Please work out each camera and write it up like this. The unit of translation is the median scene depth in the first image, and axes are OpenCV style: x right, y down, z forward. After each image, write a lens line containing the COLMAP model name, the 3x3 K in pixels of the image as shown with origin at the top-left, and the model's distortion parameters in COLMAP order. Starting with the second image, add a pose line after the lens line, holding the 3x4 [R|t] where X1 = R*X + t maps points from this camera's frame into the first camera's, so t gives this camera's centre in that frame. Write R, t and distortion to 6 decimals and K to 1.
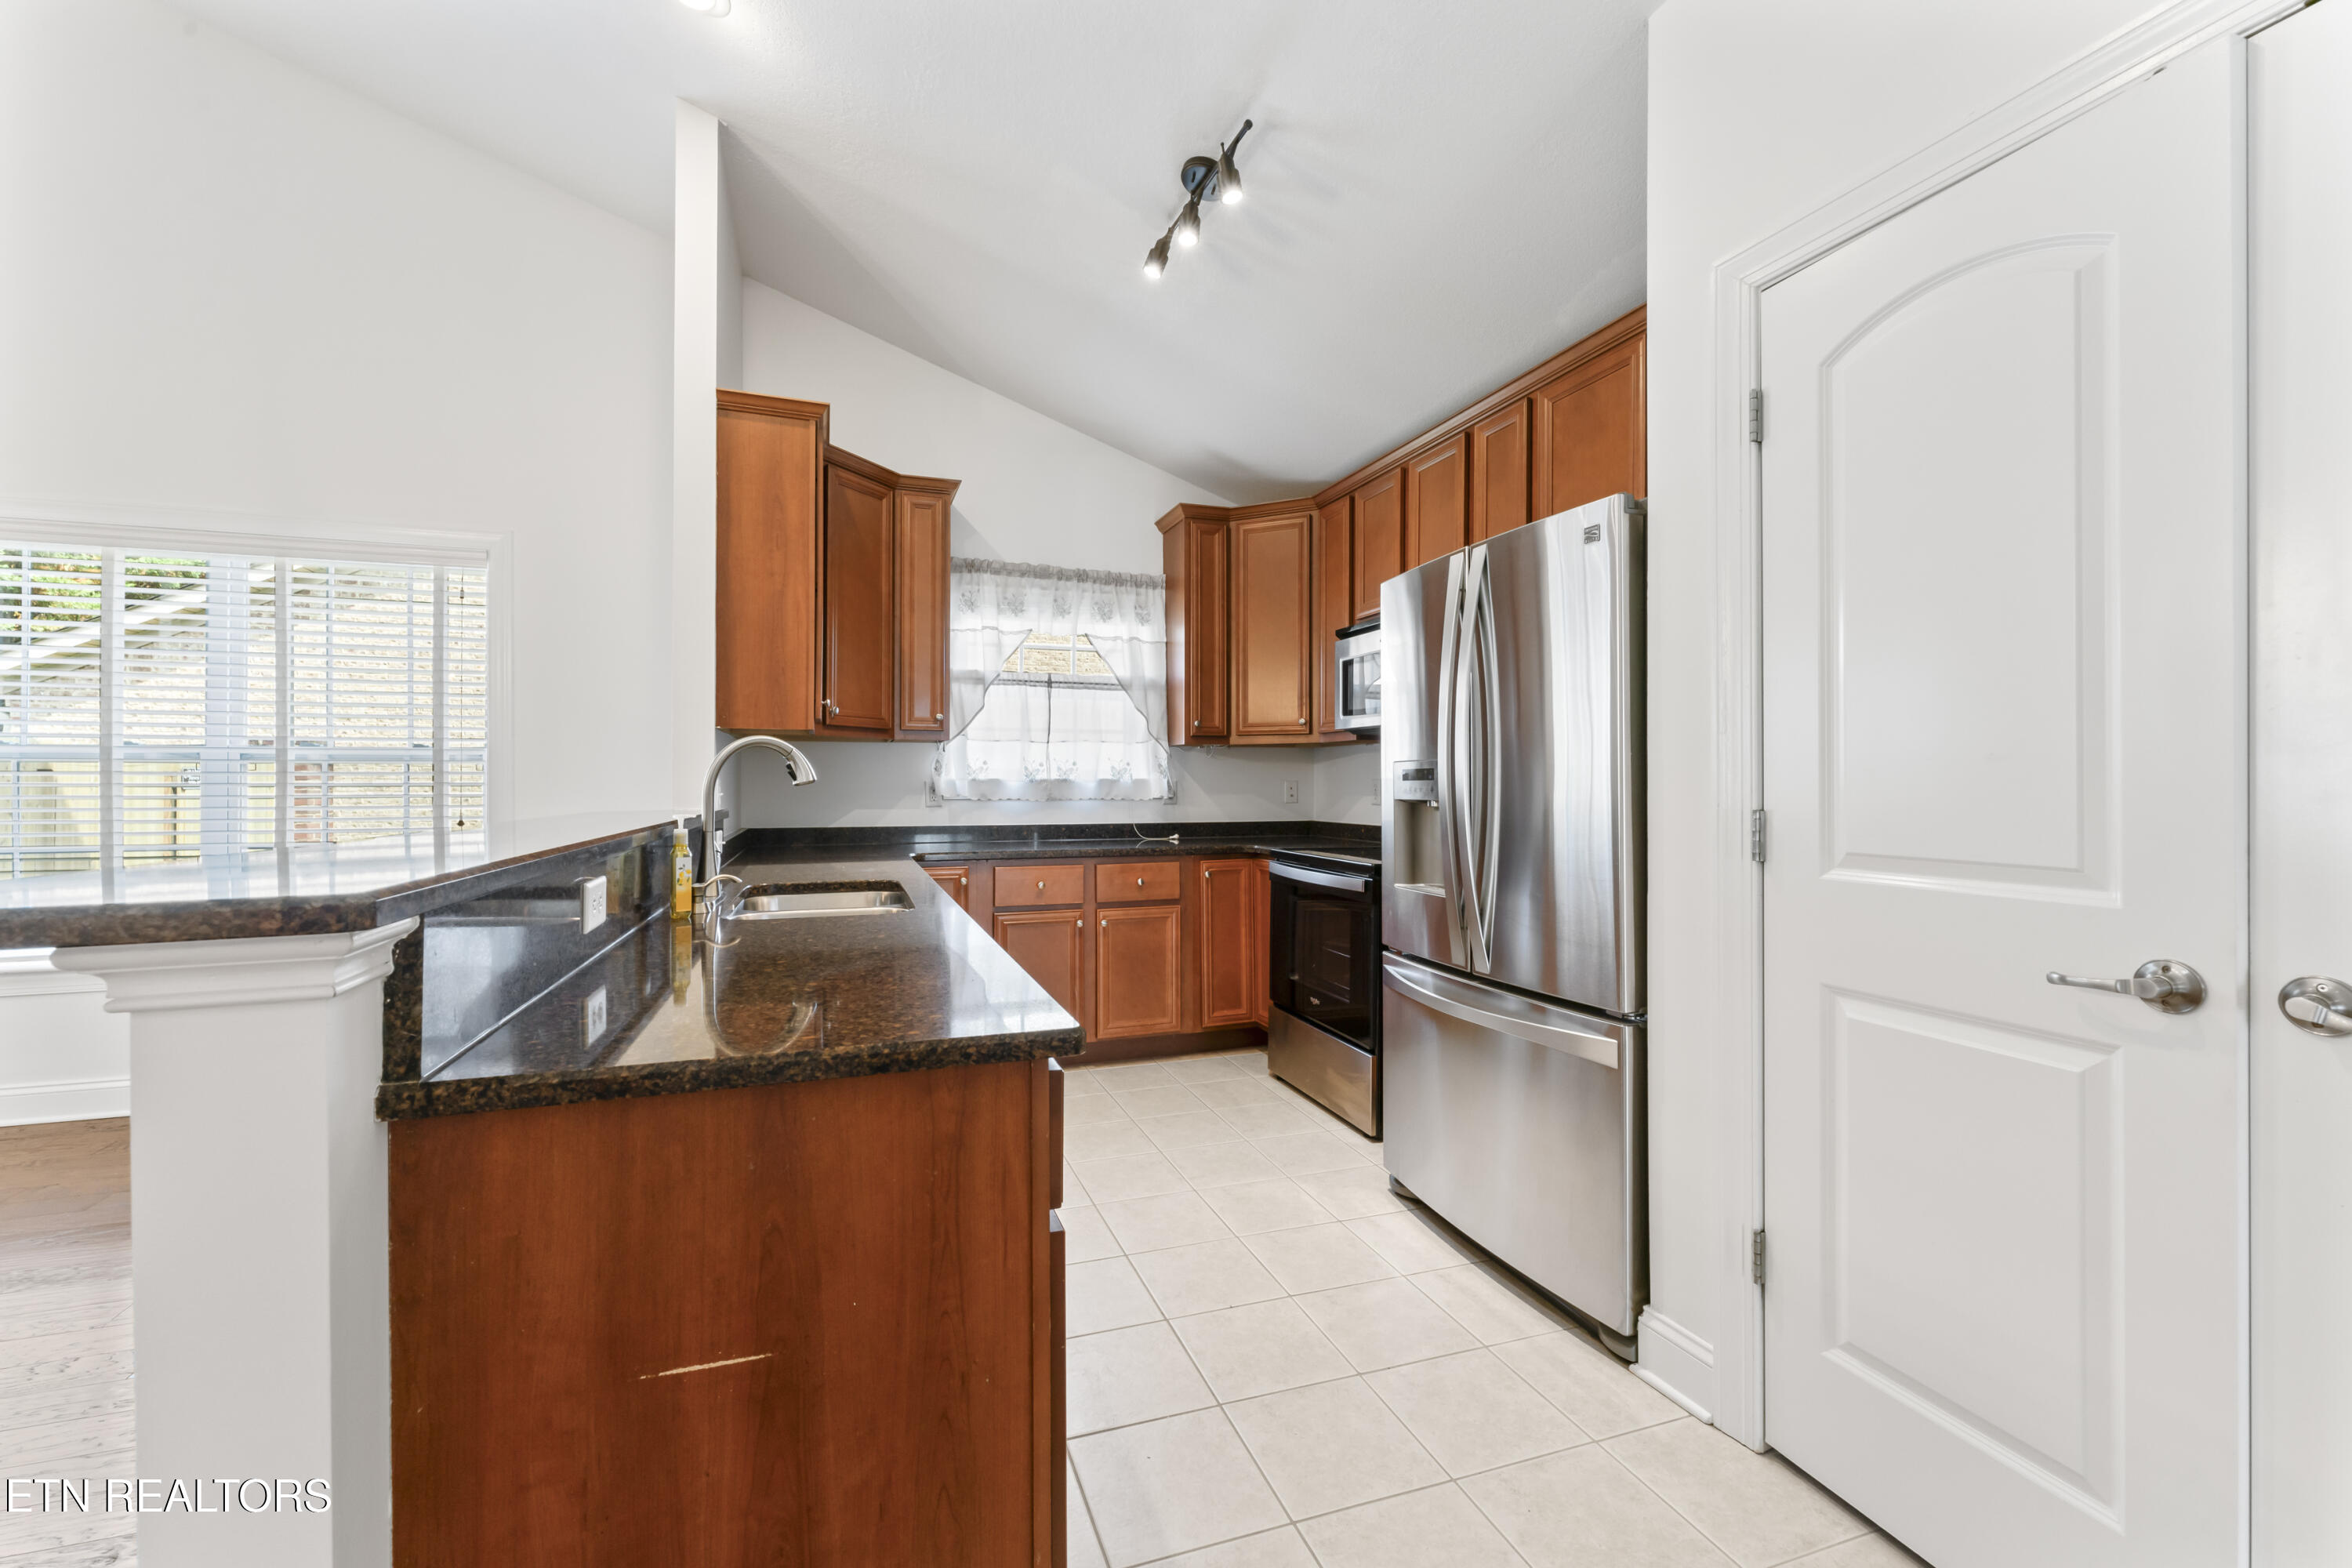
lens RADIAL K [[954.4, 0, 1158.1], [0, 954.4, 788.5], [0, 0, 1]] dist [0.000518, -0.000172]
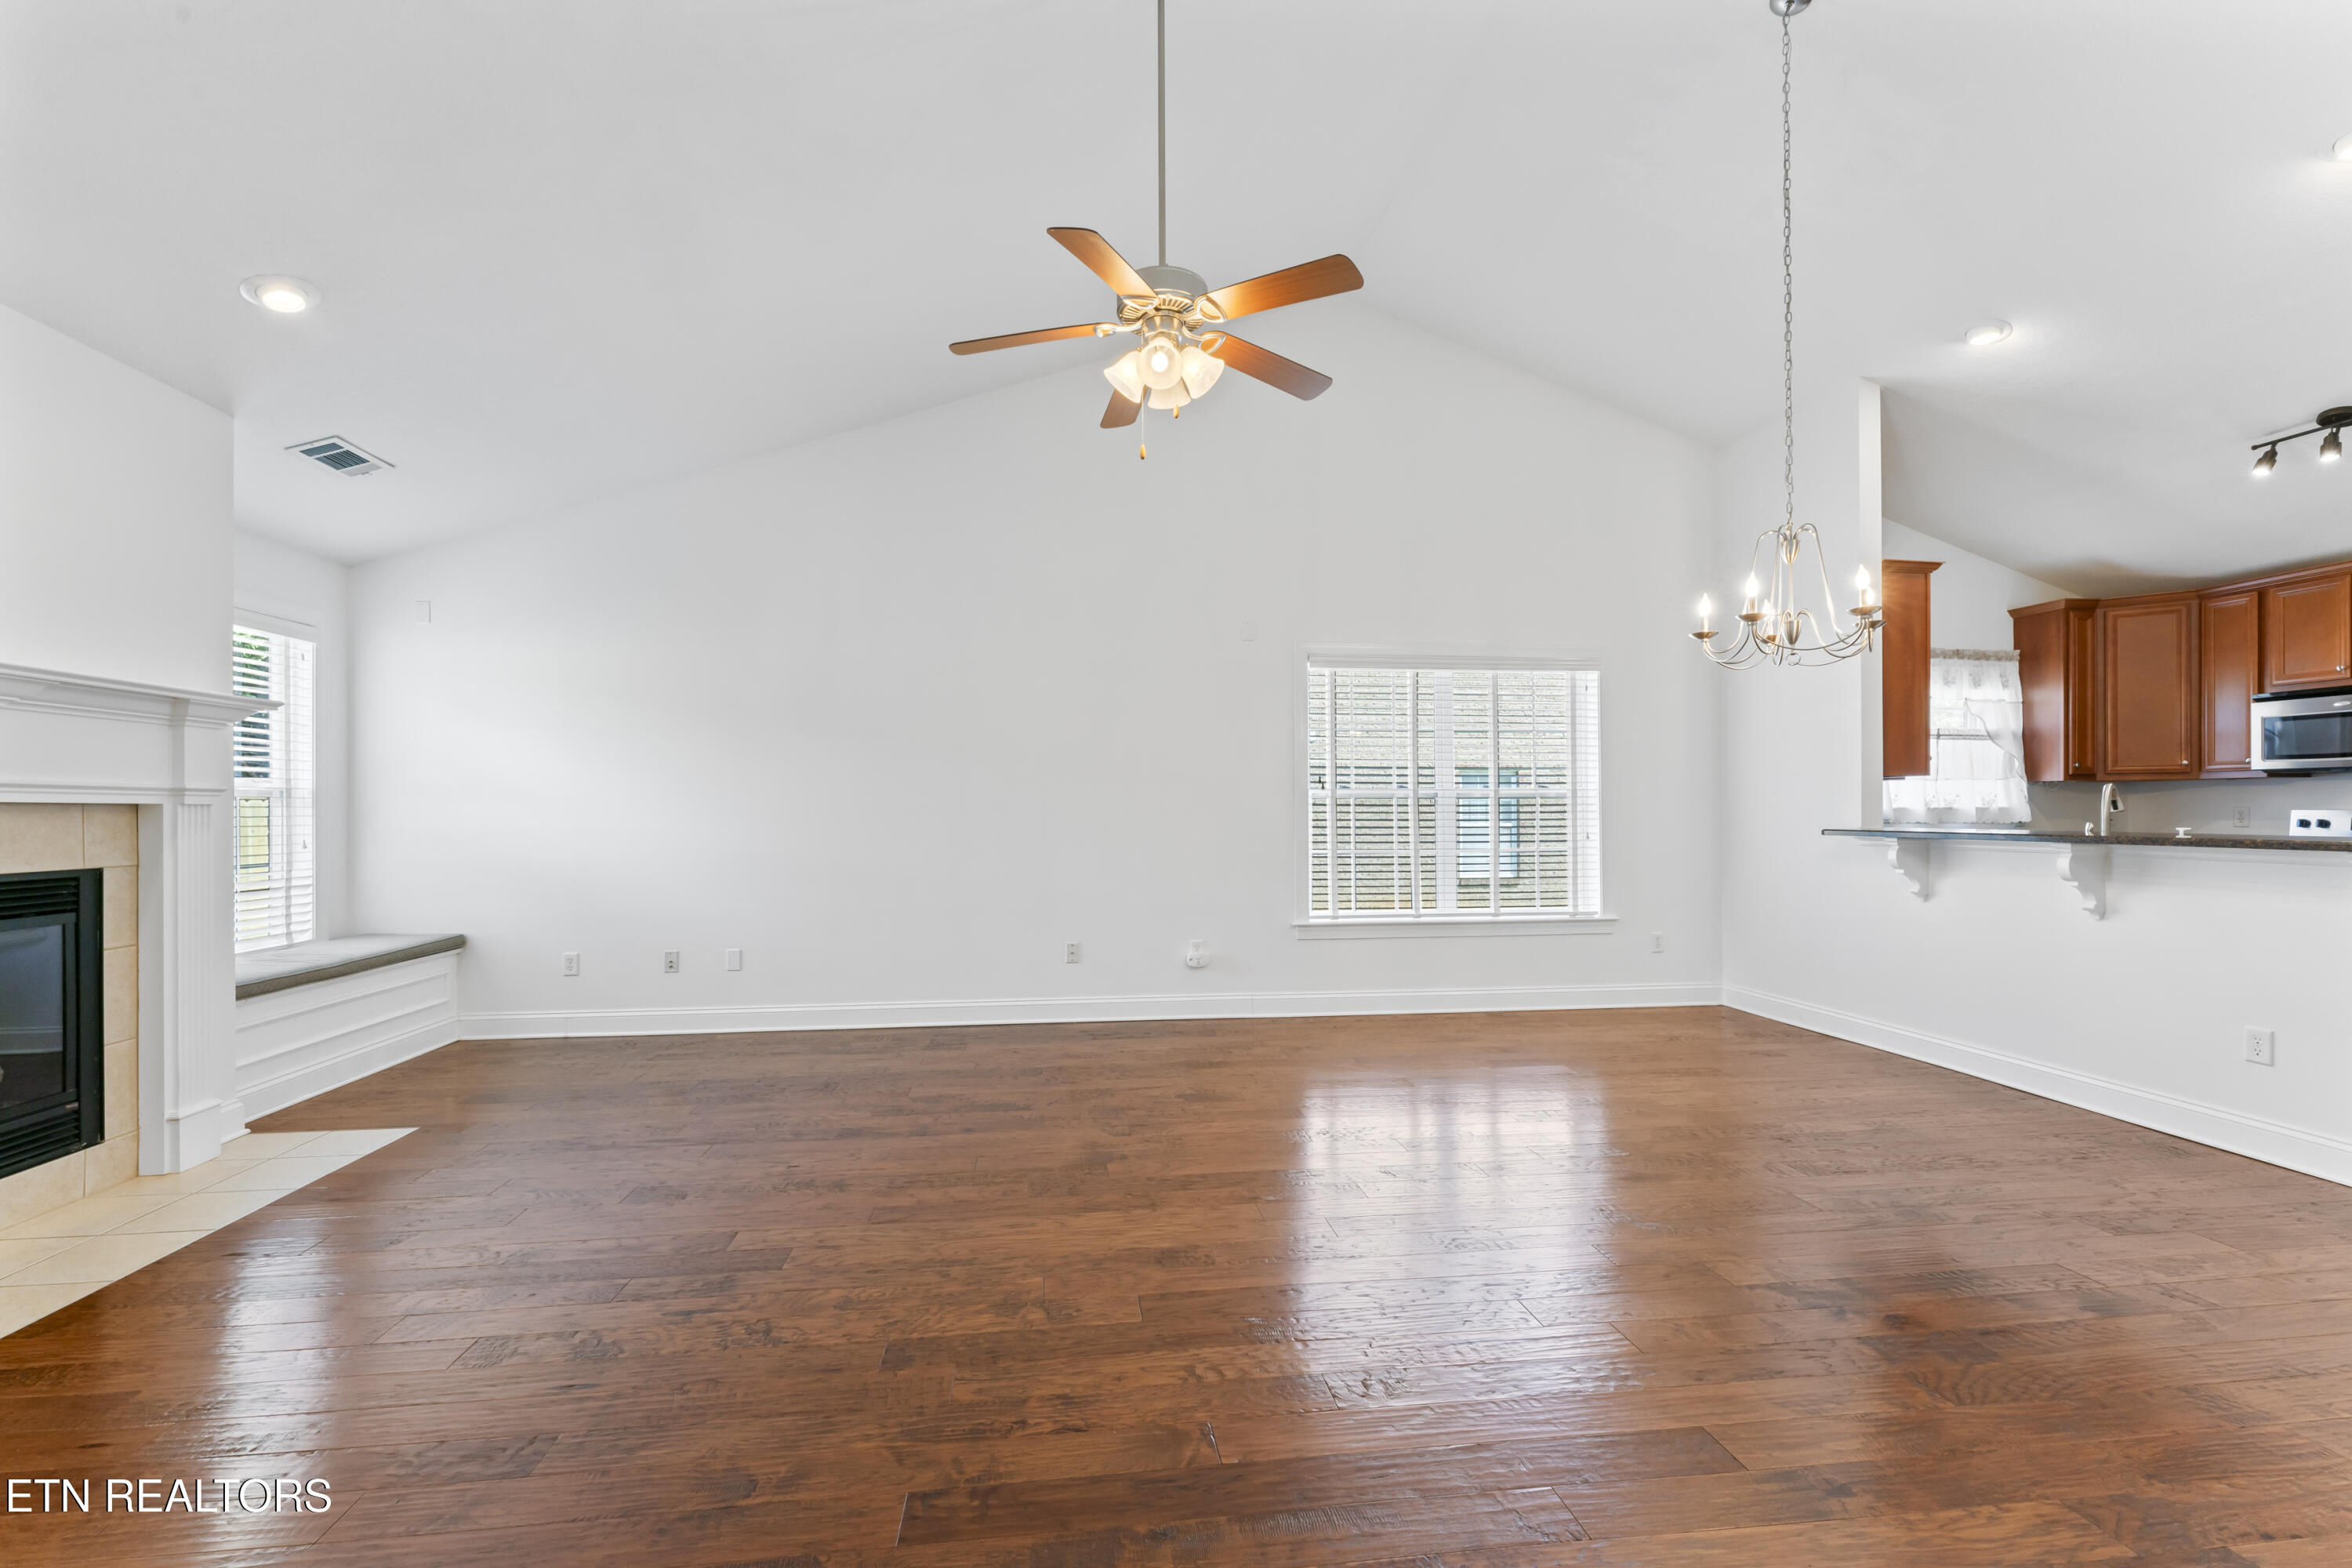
lens RADIAL K [[959.4, 0, 1162.8], [0, 959.4, 811.5], [0, 0, 1]] dist [0.000164, -0.000126]
pose [[0.977987, -0.002007, -0.208654, -1.271466], [0.001518, 0.999996, -0.002502, -0.003595], [0.208658, 0.002130, 0.977986, -0.769159]]
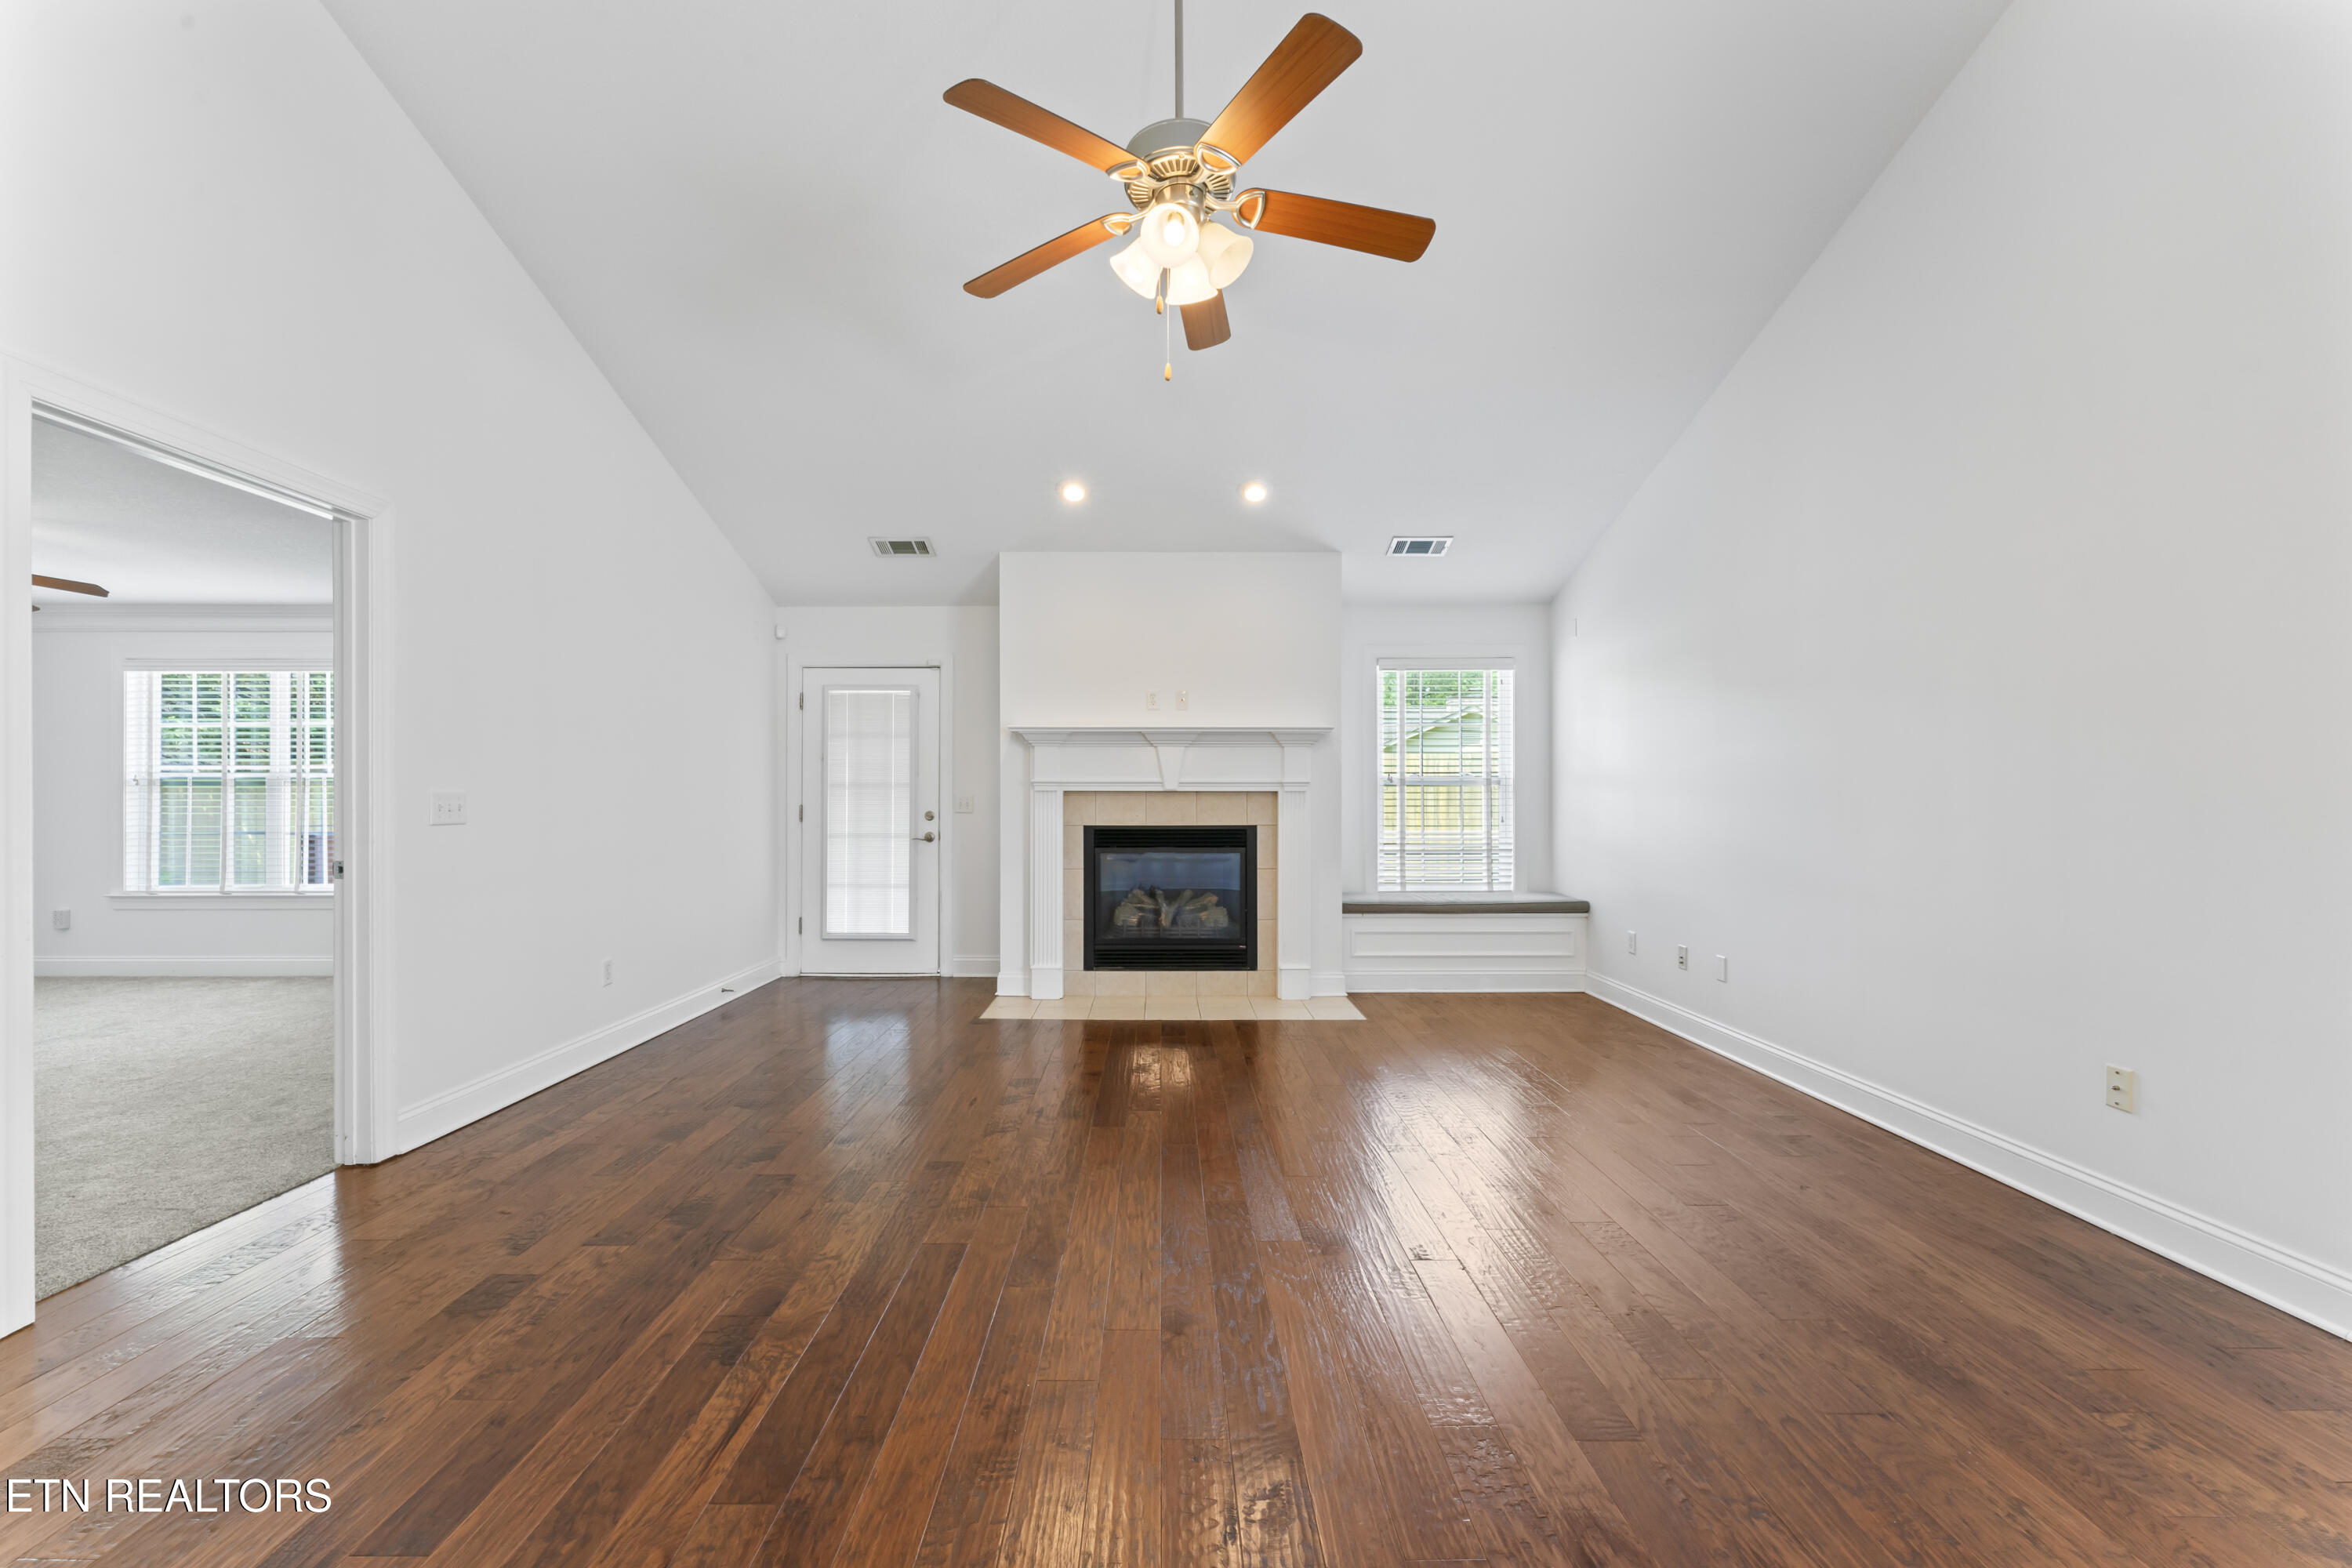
lens RADIAL K [[954.4, 0, 1158.1], [0, 954.4, 788.5], [0, 0, 1]] dist [0.000518, -0.000172]
pose [[-0.329089, -0.010188, -0.944244, -0.745353], [-0.002489, 0.999948, -0.009921, -0.001424], [0.944295, -0.000915, -0.329098, 0.366383]]
